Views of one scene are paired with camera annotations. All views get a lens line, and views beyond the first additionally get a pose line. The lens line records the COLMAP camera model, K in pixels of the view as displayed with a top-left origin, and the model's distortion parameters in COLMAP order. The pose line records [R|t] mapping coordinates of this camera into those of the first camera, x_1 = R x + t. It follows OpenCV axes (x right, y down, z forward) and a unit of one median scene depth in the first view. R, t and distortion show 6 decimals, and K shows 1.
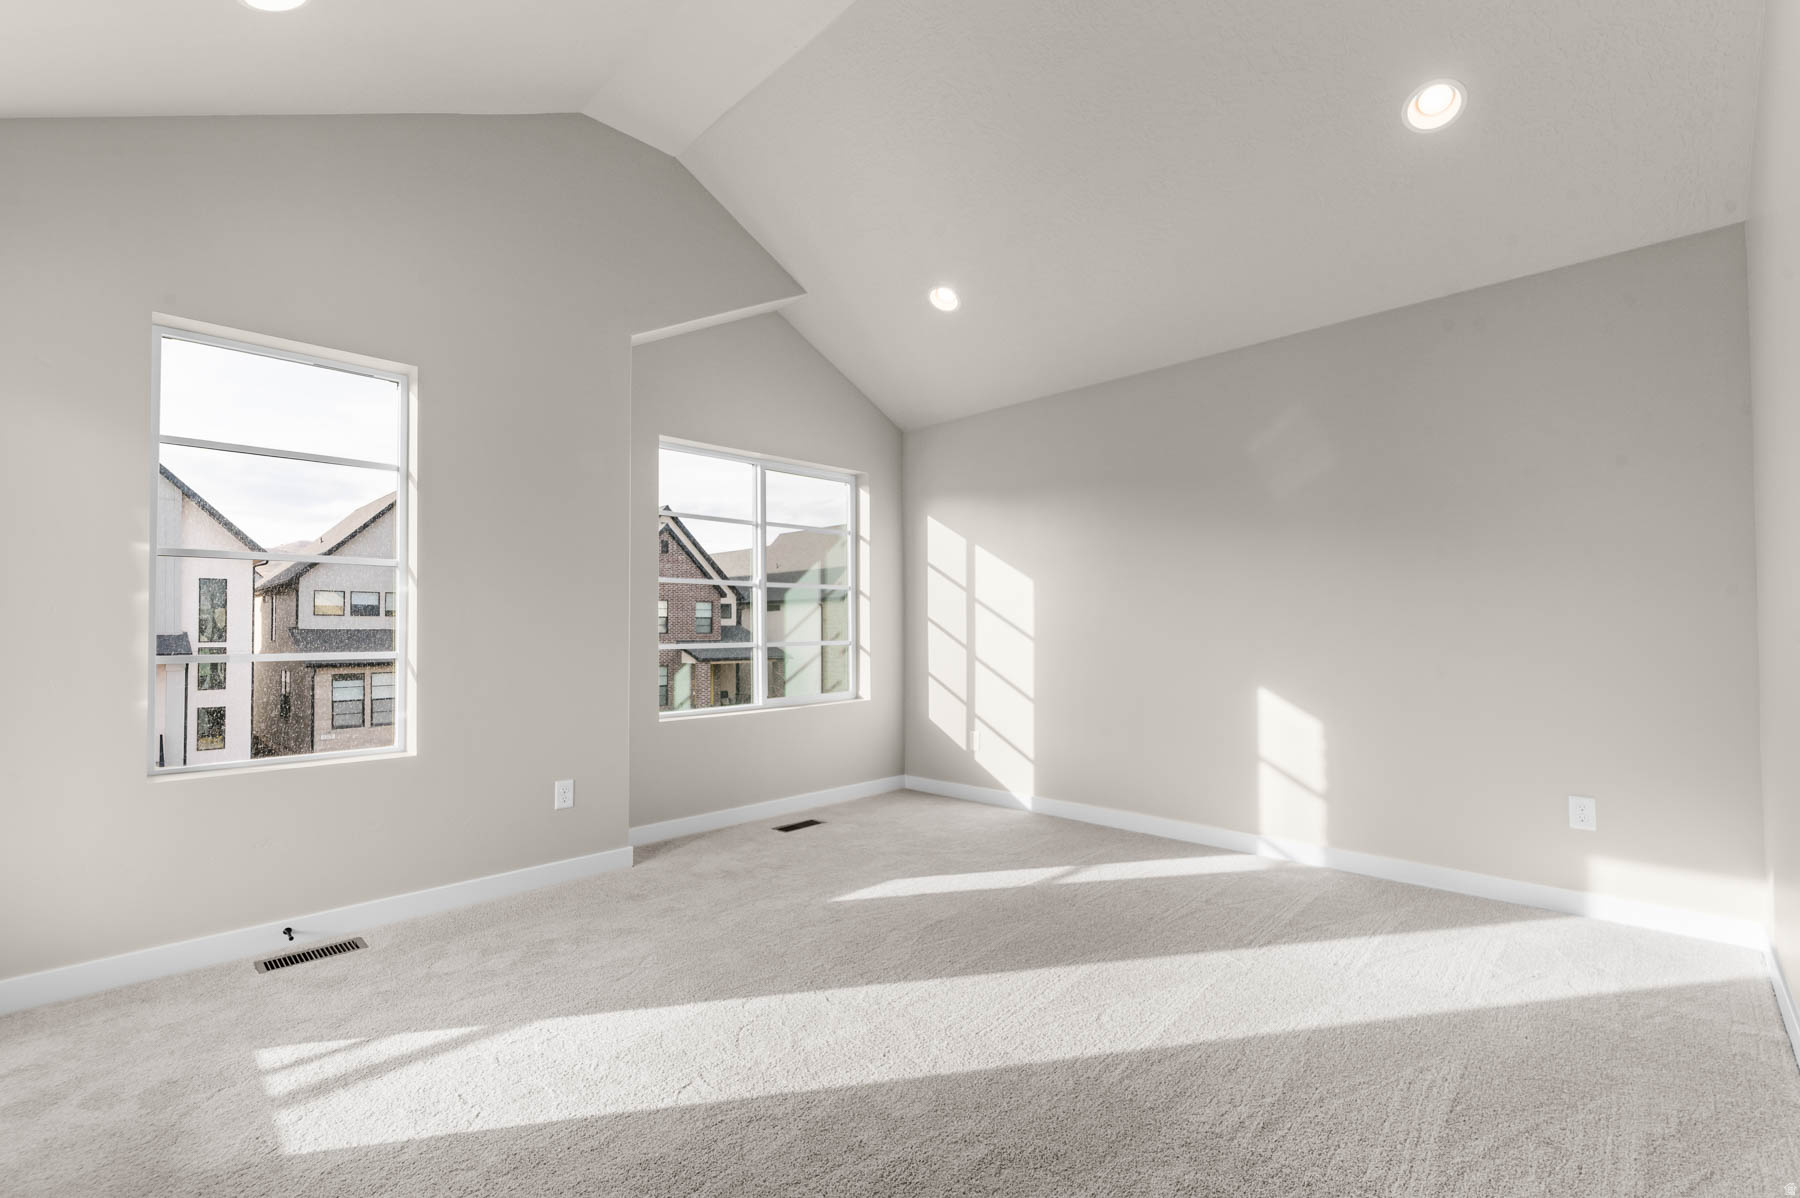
lens RADIAL K [[784.3, 0, 935.9], [0, 784.3, 609.7], [0, 0, 1]] dist [-0.002723, -0.000165]
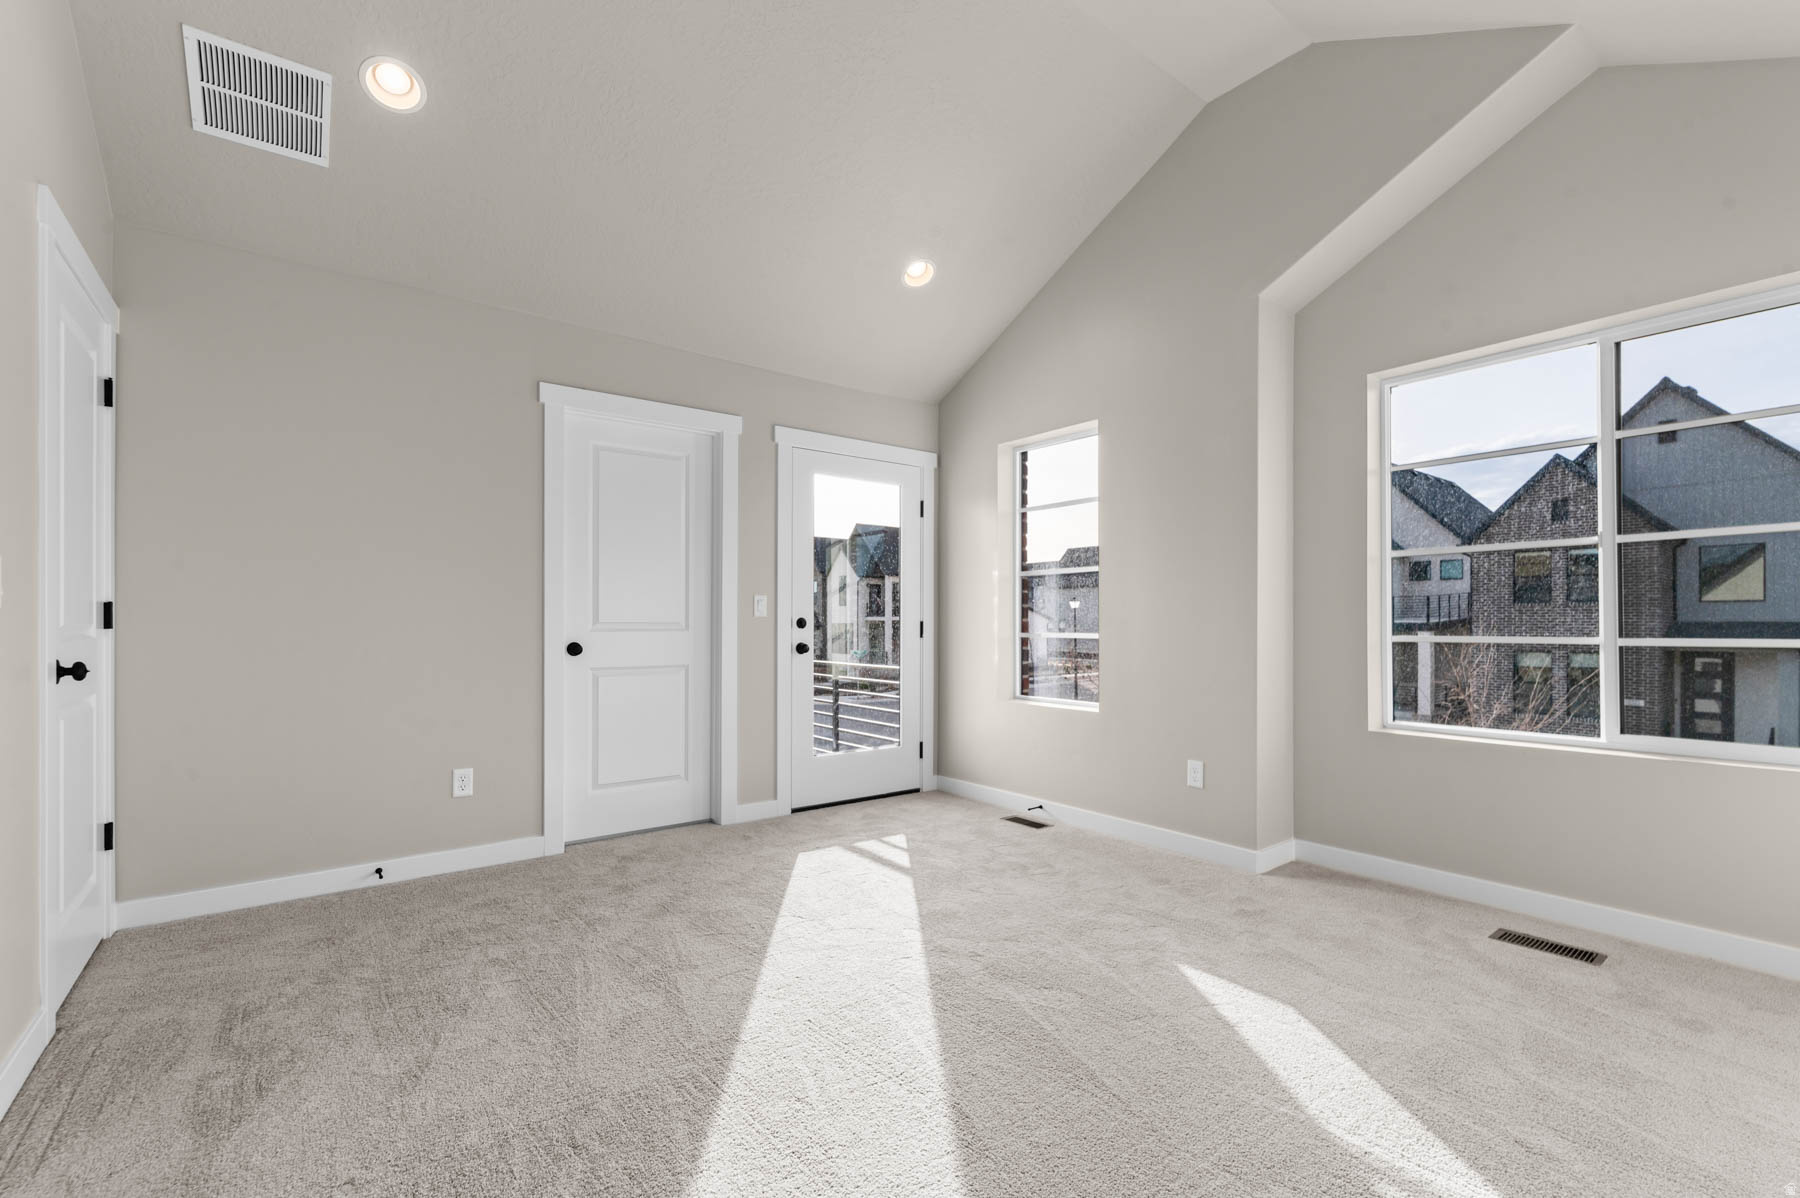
lens RADIAL K [[784.3, 0, 901.7], [0, 784.3, 612.3], [0, 0, 1]] dist [-0.002723, -0.000165]
pose [[-0.175308, -0.003768, -0.984506, 0.632782], [0.032590, 0.999422, -0.009629, 0.016046], [0.983974, -0.033773, -0.175084, 0.804640]]
